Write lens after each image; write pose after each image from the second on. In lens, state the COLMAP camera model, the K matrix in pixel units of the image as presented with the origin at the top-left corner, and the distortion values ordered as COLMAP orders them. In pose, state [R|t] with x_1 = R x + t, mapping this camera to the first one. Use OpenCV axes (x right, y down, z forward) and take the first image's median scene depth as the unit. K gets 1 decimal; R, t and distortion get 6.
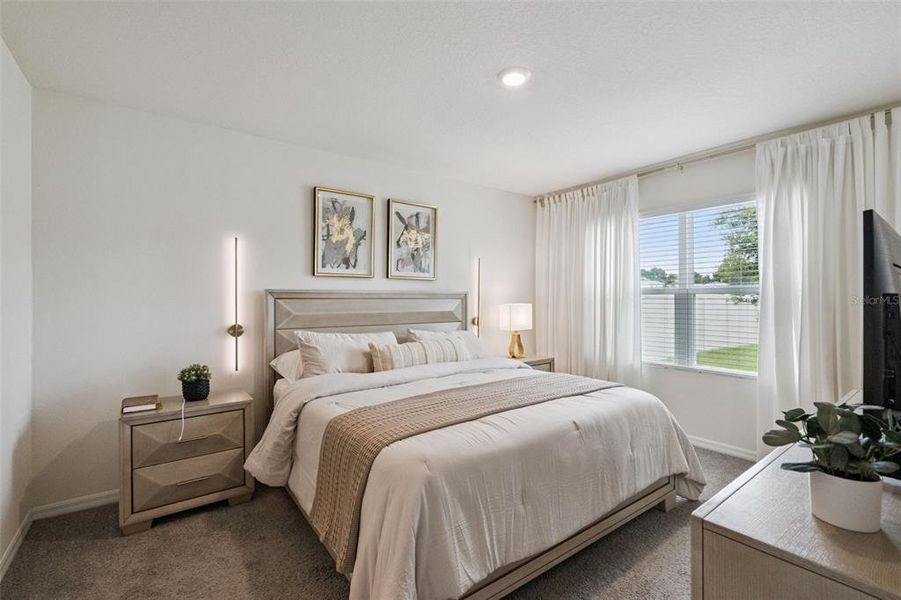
lens RADIAL K [[412.6, 0, 448.0], [0, 412.6, 298.9], [0, 0, 1]] dist [-0.004309, 0.001255]
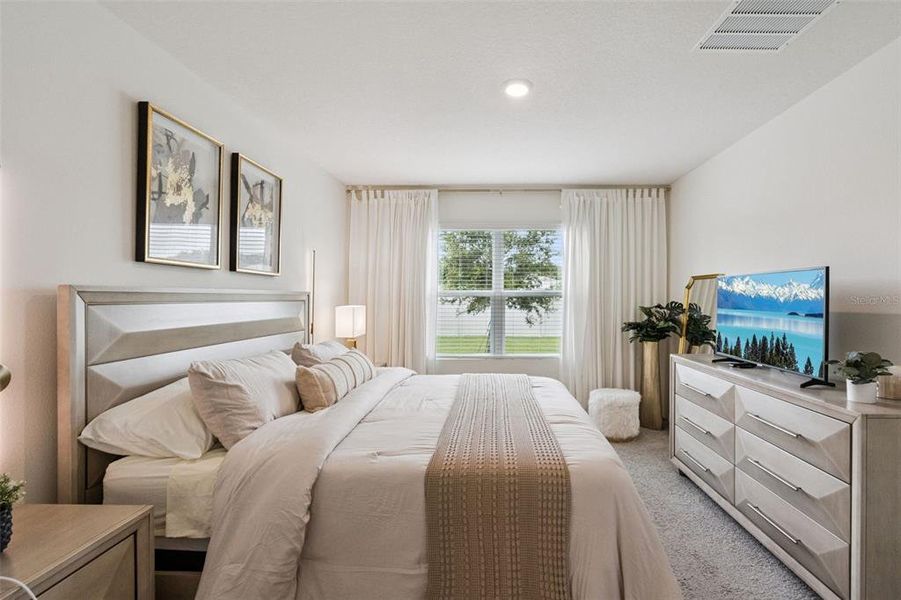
lens RADIAL K [[446.6, 0, 451.9], [0, 446.6, 296.9], [0, 0, 1]] dist [0.030256, 0.000163]
pose [[0.616082, 0.002529, 0.787678, -0.526772], [-0.004283, 0.999991, 0.000140, -0.010331], [-0.787670, -0.003460, 0.616087, 0.284892]]
